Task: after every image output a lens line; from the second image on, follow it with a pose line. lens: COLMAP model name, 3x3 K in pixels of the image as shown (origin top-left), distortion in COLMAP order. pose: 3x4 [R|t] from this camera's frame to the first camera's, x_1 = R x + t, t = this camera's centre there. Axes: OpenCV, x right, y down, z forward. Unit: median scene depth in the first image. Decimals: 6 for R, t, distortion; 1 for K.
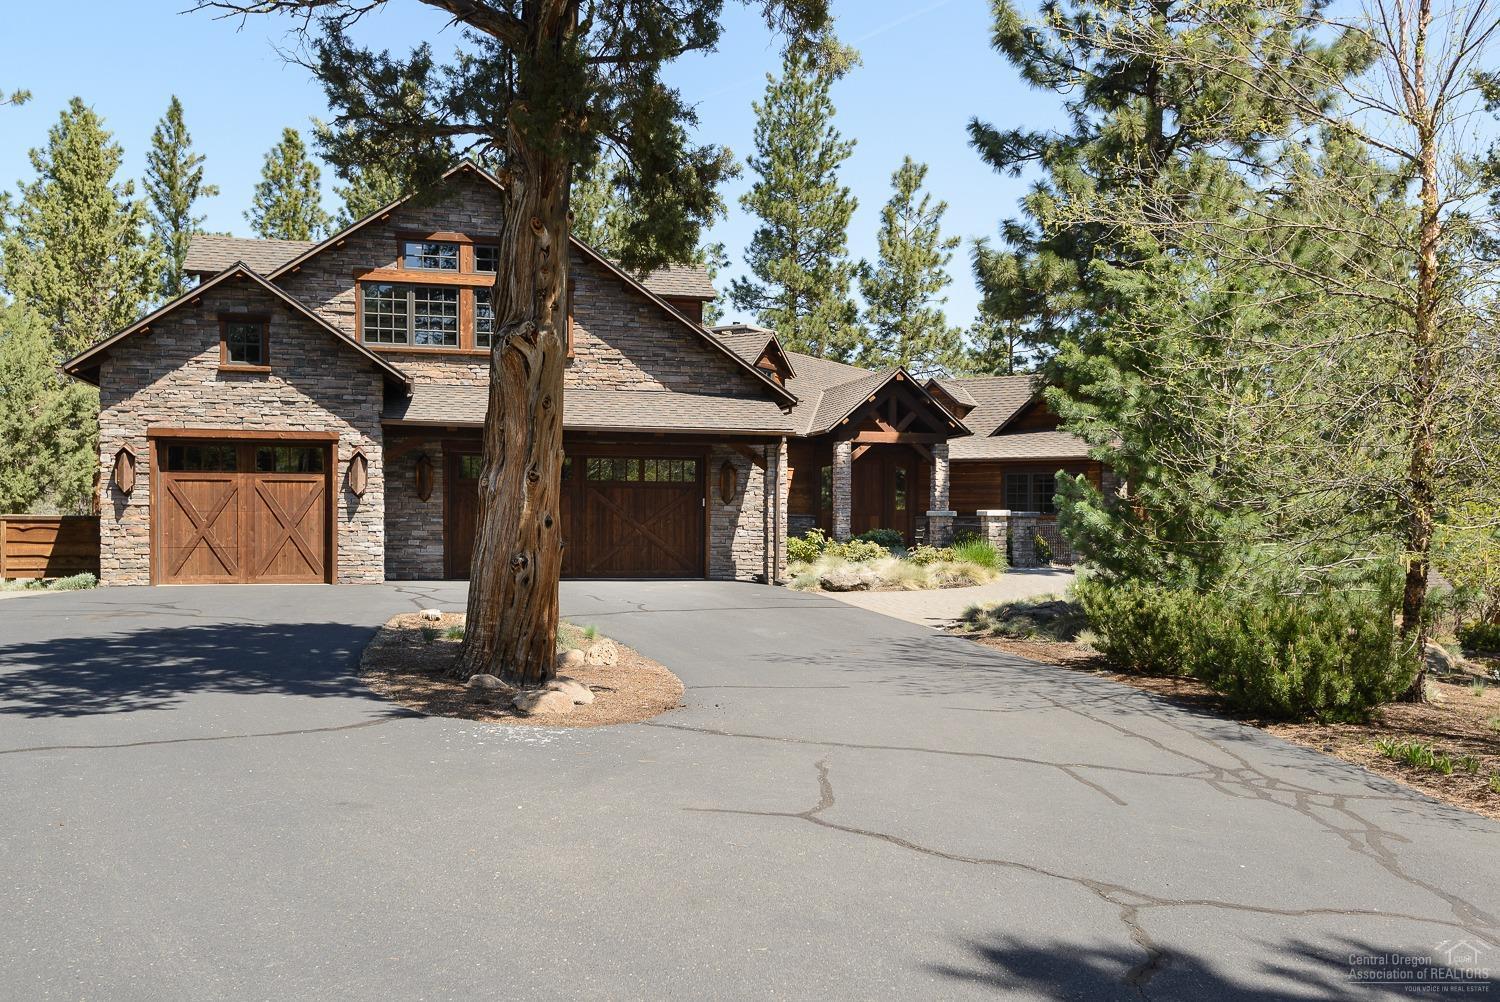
lens RADIAL K [[1270.9, 0, 751.9], [0, 1270.9, 502.8], [0, 0, 1]] dist [0.010211, 0.000606]
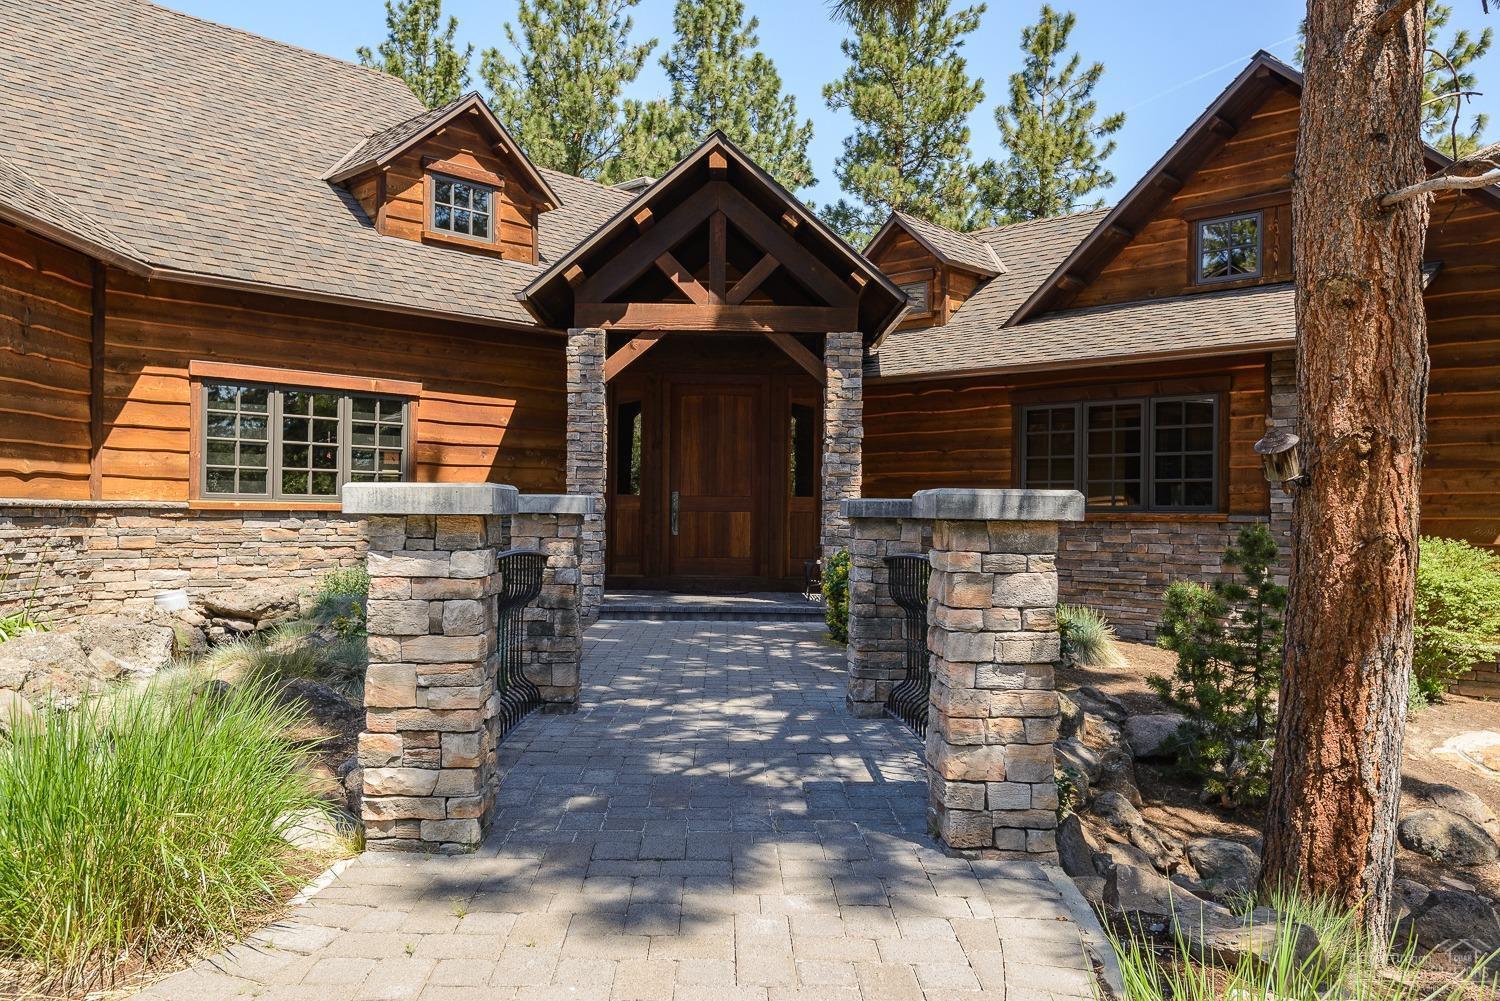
lens RADIAL K [[1150.2, 0, 746.6], [0, 1150.2, 499.1], [0, 0, 1]] dist [0.002031, 0.002436]
pose [[0.973811, 0.000667, -0.227360, 0.191097], [-0.000680, 1.000000, 0.000023, 0.005632], [0.227360, 0.000132, 0.973811, 0.607621]]
